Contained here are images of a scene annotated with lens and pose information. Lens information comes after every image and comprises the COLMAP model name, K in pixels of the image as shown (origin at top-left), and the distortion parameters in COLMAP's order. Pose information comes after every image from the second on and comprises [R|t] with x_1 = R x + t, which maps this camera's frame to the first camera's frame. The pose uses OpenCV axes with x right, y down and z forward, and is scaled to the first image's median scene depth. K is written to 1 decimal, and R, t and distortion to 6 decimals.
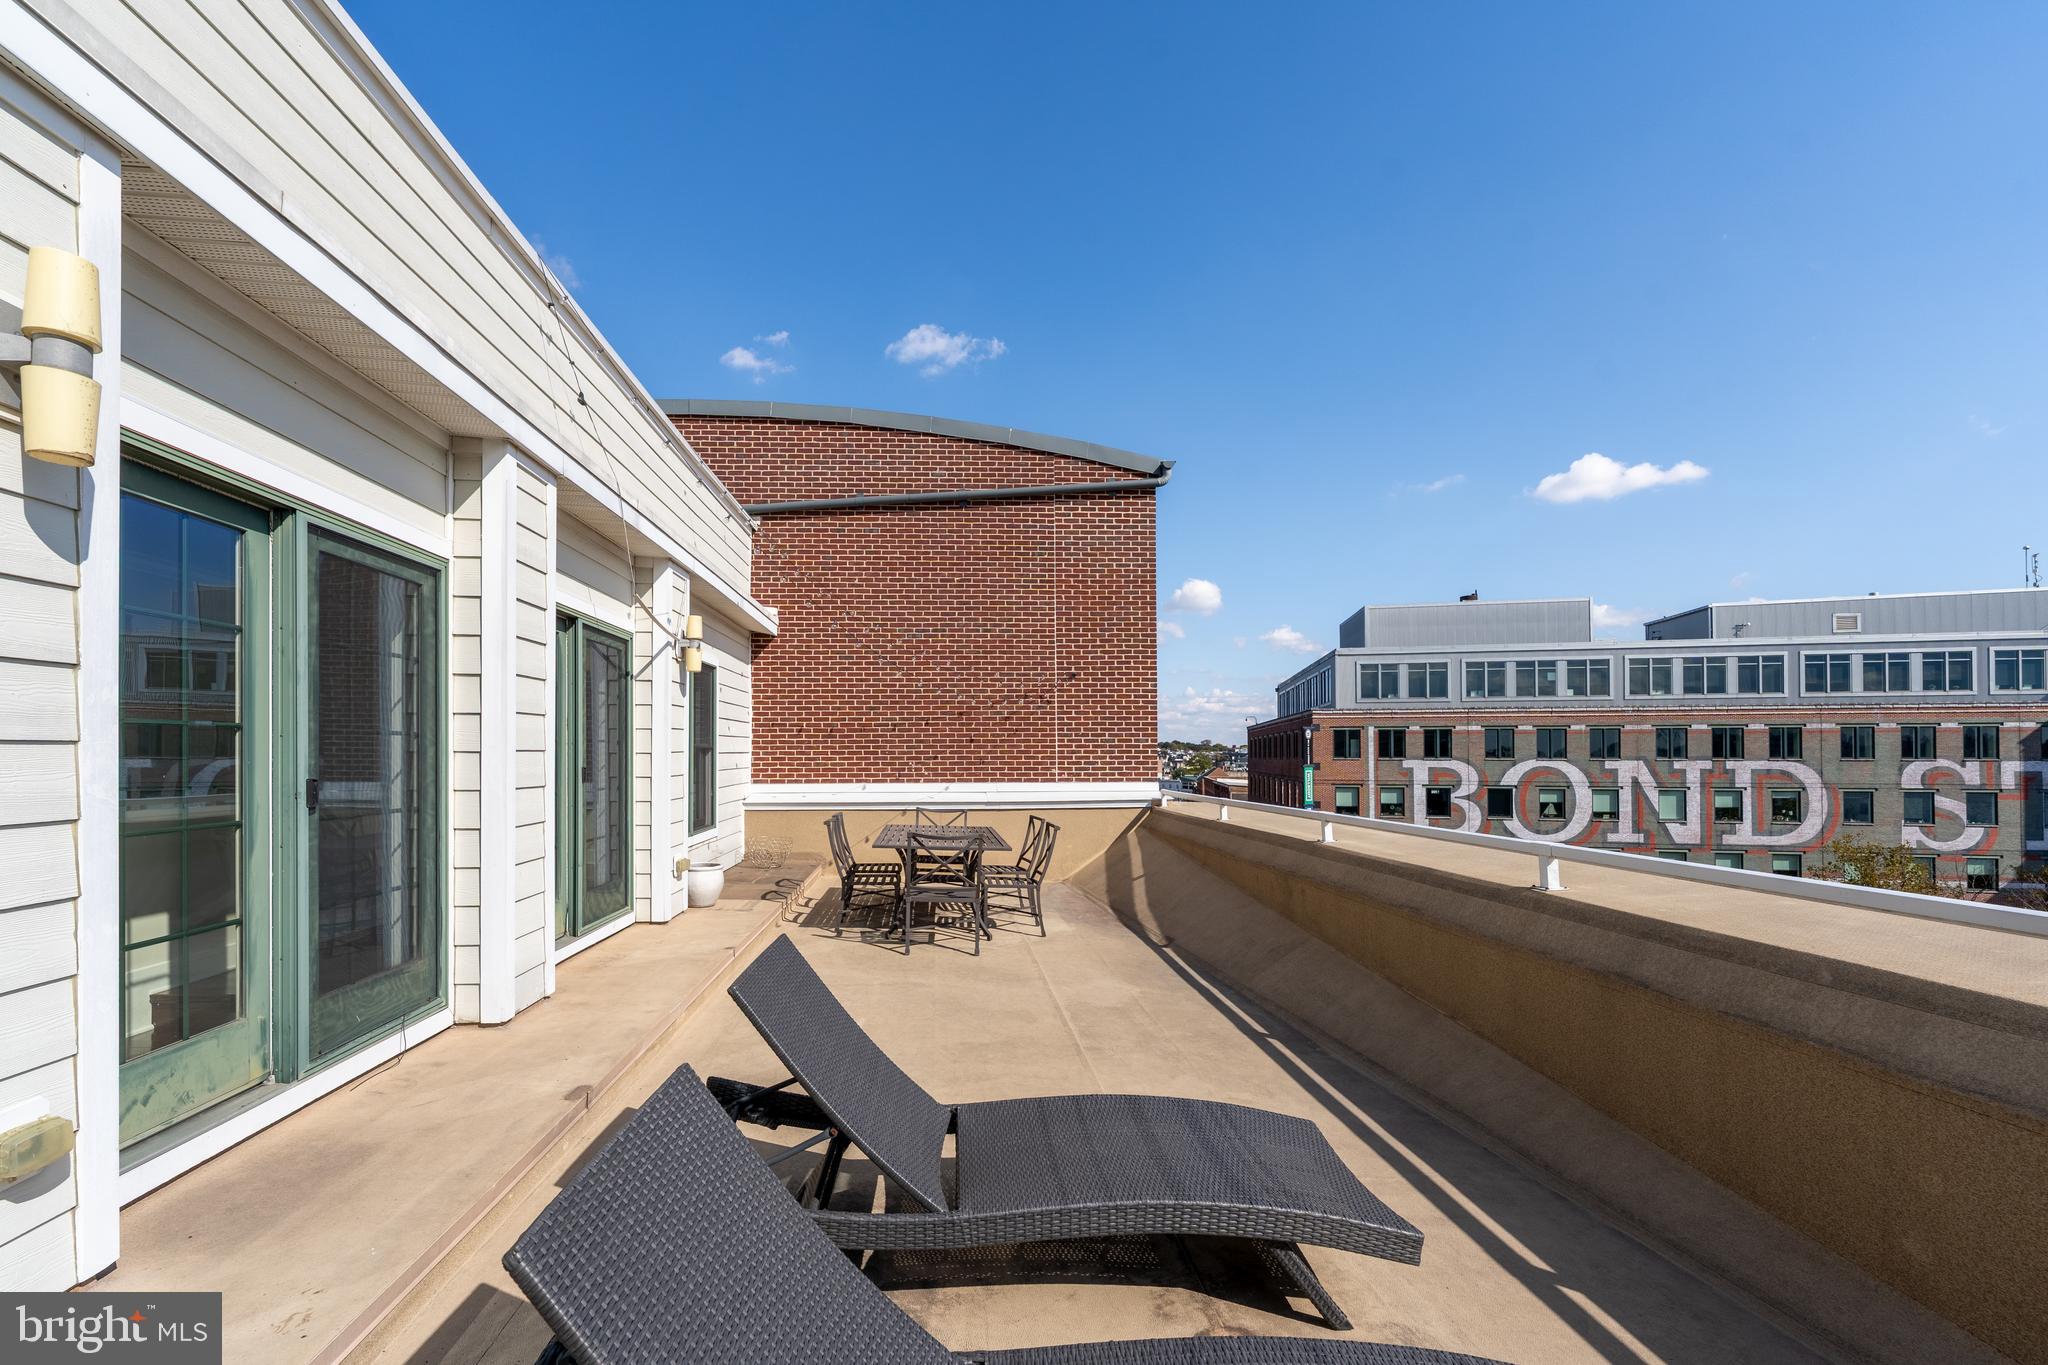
lens RADIAL K [[855.0, 0, 968.2], [0, 855.0, 756.4], [0, 0, 1]] dist [0.003915, -0.001637]
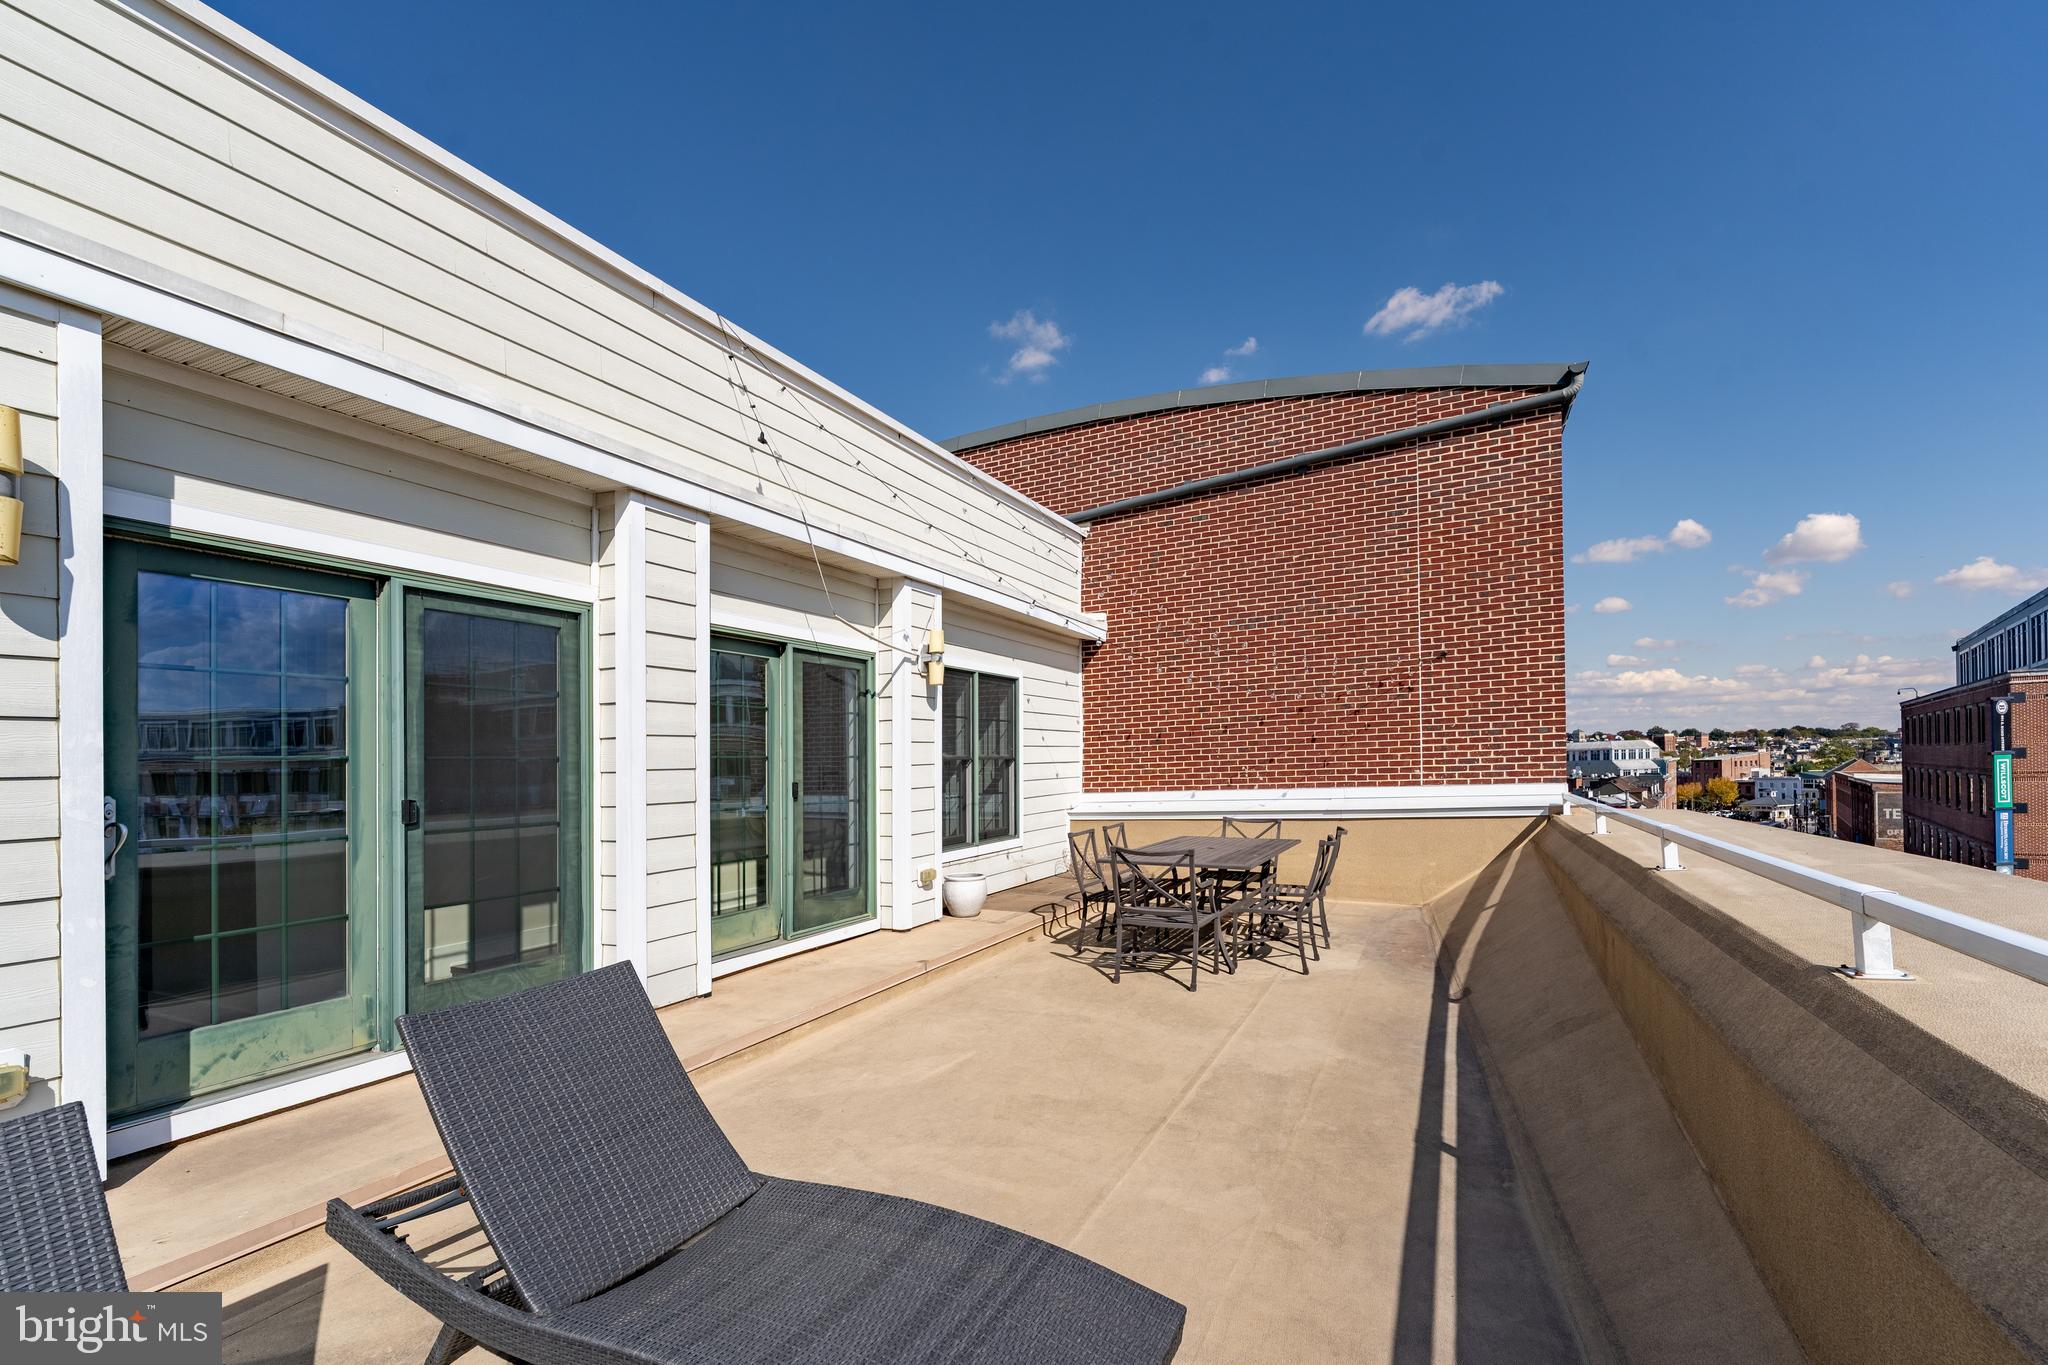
lens RADIAL K [[855.0, 0, 1049.9], [0, 855.0, 770.0], [0, 0, 1]] dist [0.003915, -0.001637]
pose [[0.886598, -0.027522, -0.461722, 0.226929], [0.031223, 0.999512, 0.000376, 0.004800], [0.461486, -0.014750, 0.887025, 0.138094]]
